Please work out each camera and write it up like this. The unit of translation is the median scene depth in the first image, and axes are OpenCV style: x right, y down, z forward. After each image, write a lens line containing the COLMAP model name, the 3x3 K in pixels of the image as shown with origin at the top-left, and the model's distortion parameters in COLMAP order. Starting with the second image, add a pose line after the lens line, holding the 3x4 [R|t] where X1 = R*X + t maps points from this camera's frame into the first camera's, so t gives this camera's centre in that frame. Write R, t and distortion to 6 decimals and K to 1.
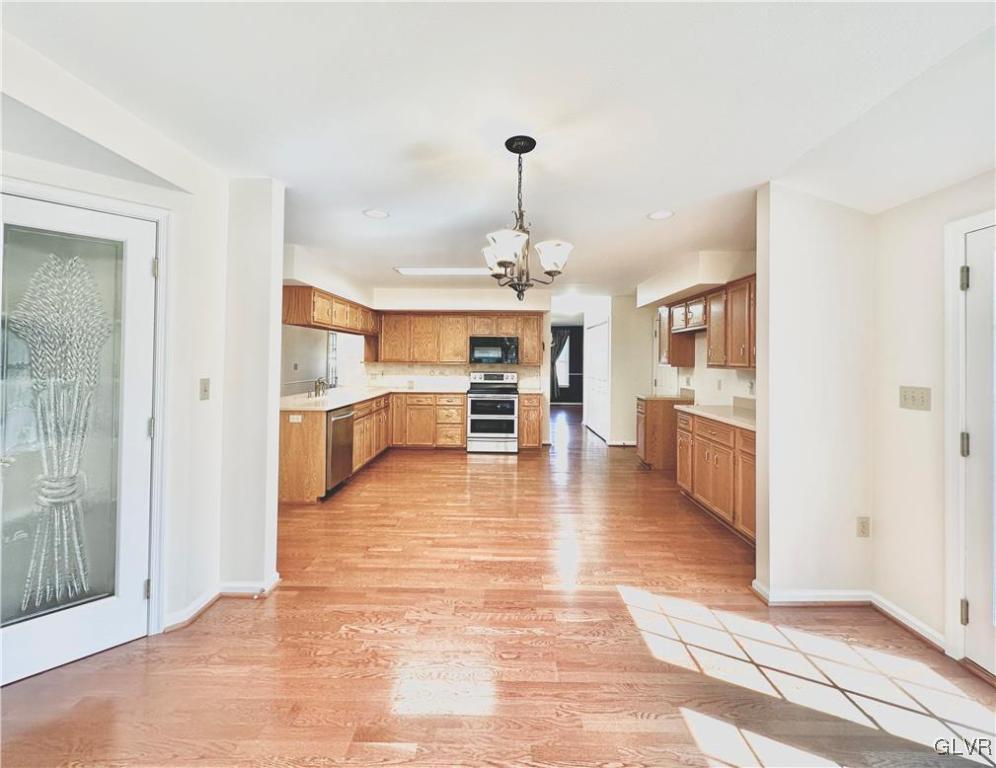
lens RADIAL K [[417.1, 0, 495.3], [0, 417.1, 354.7], [0, 0, 1]] dist [-0.000909, -0.000245]
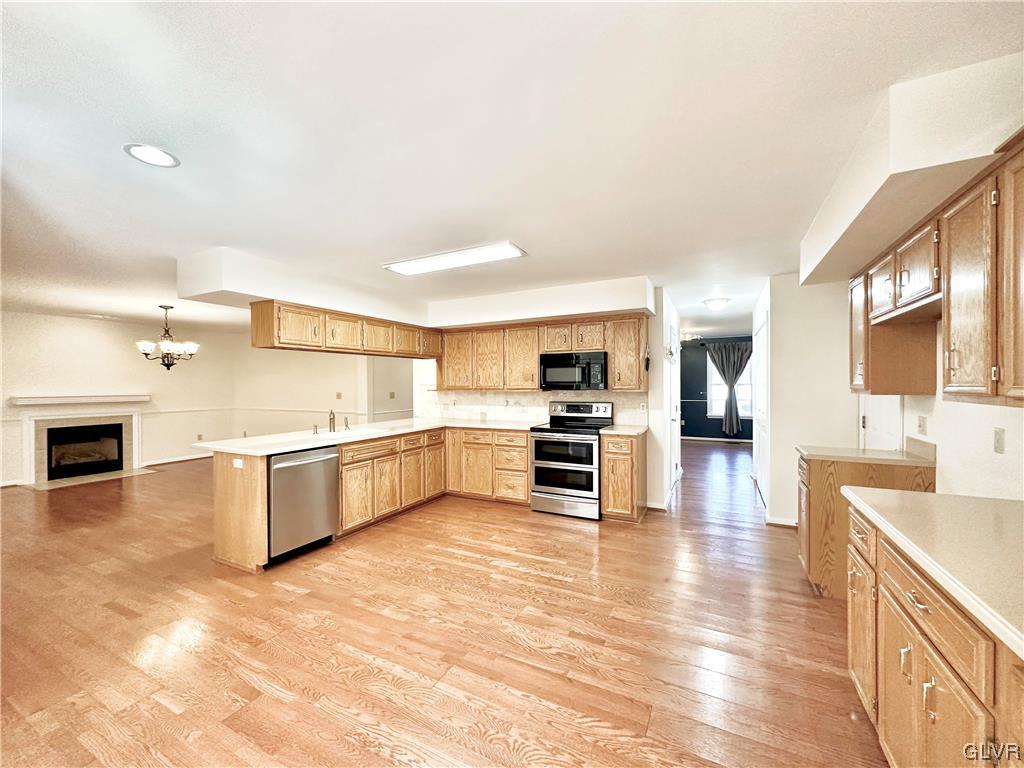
lens RADIAL K [[410.0, 0, 504.4], [0, 410.0, 387.2], [0, 0, 1]] dist [-0.004345, 0.000894]
pose [[0.893395, -0.014357, -0.449043, 0.219661], [0.023328, 0.999623, 0.014453, 0.003300], [0.448667, -0.023388, 0.893393, 0.333882]]
